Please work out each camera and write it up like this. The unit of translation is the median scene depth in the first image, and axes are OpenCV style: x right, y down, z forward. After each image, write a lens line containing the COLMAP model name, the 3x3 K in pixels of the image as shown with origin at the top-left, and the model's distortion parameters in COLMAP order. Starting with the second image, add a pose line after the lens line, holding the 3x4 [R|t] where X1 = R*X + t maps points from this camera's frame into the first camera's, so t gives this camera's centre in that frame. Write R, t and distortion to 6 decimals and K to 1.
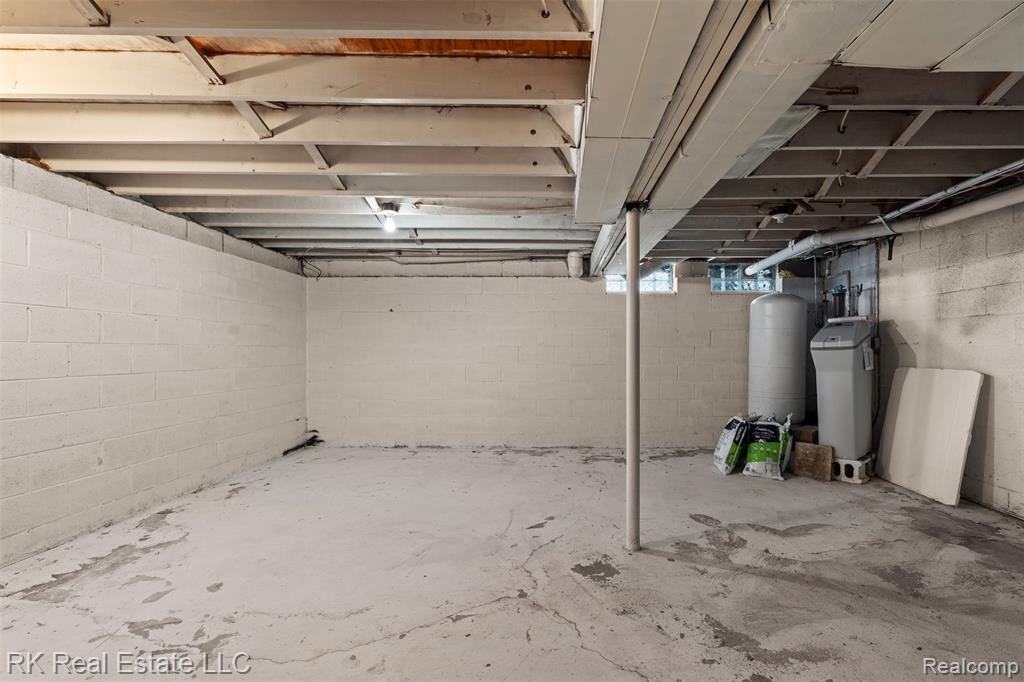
lens RADIAL K [[447.2, 0, 529.4], [0, 447.2, 345.5], [0, 0, 1]] dist [-0.001109, 0.000056]
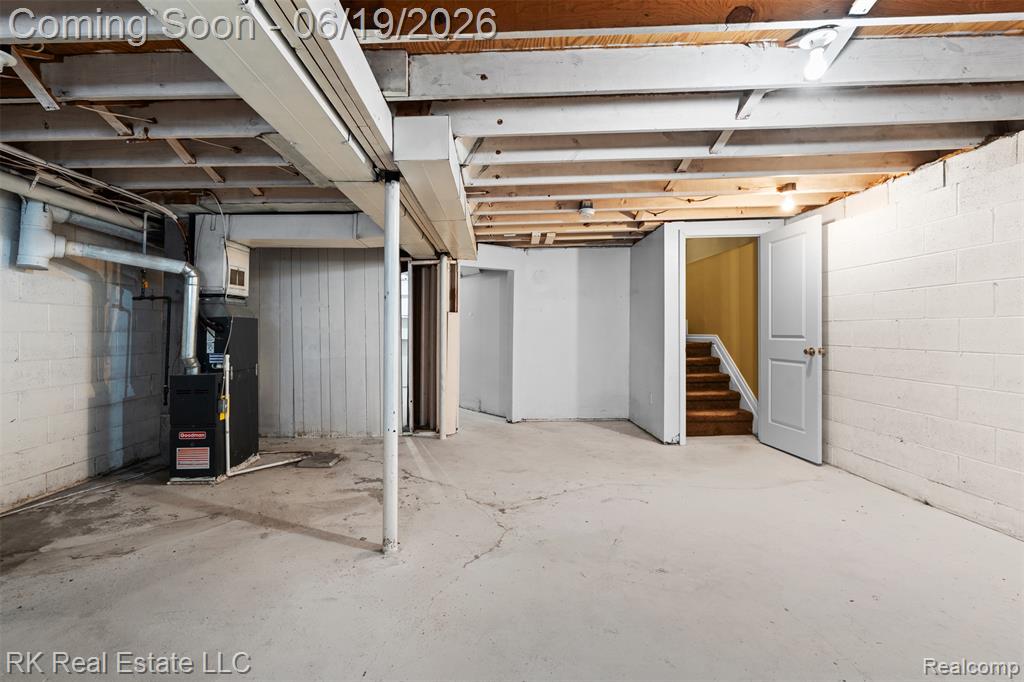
lens RADIAL K [[447.2, 0, 529.4], [0, 447.2, 345.5], [0, 0, 1]] dist [-0.001109, 0.000056]
pose [[-0.990600, 0.020055, -0.135310, 0.077229], [0.017571, 0.999655, 0.019533, 0.024146], [0.135655, 0.016972, -0.990611, 2.371706]]
